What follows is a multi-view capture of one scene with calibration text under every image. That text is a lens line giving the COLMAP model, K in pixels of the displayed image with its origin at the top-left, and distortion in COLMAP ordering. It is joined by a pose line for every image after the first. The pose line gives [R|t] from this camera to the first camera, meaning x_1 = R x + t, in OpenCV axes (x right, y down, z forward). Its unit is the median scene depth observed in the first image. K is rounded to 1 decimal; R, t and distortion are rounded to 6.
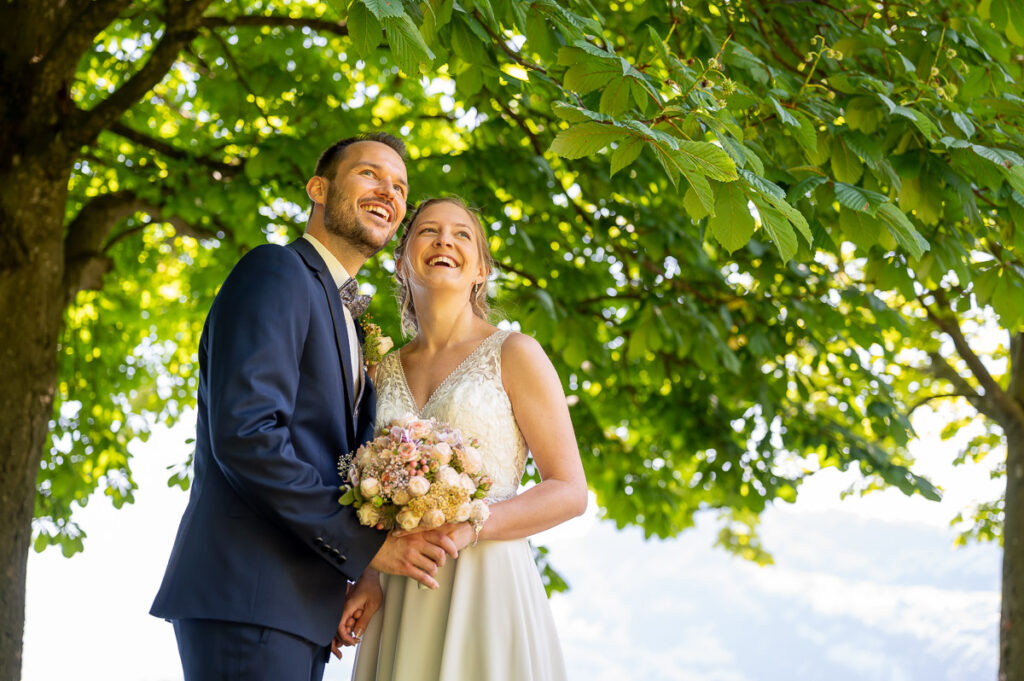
lens RADIAL K [[1489.4, 0, 512.0], [0, 1489.4, 340.5], [0, 0, 1]] dist [-0.017646, 0.045328]
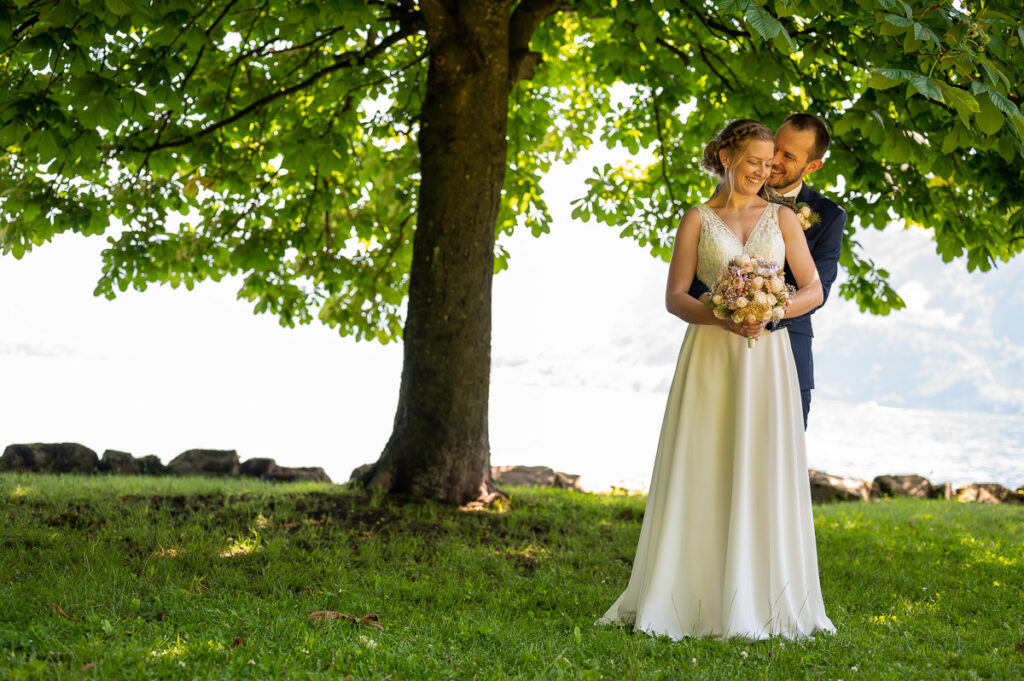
lens RADIAL K [[1509.0, 0, 512.0], [0, 1509.0, 340.5], [0, 0, 1]] dist [-0.015797, 0.064034]
pose [[0.972527, 0.032101, -0.230567, 0.016017], [0.017022, 0.977989, 0.207960, -0.081320], [0.232168, -0.206171, 0.950574, -0.289077]]
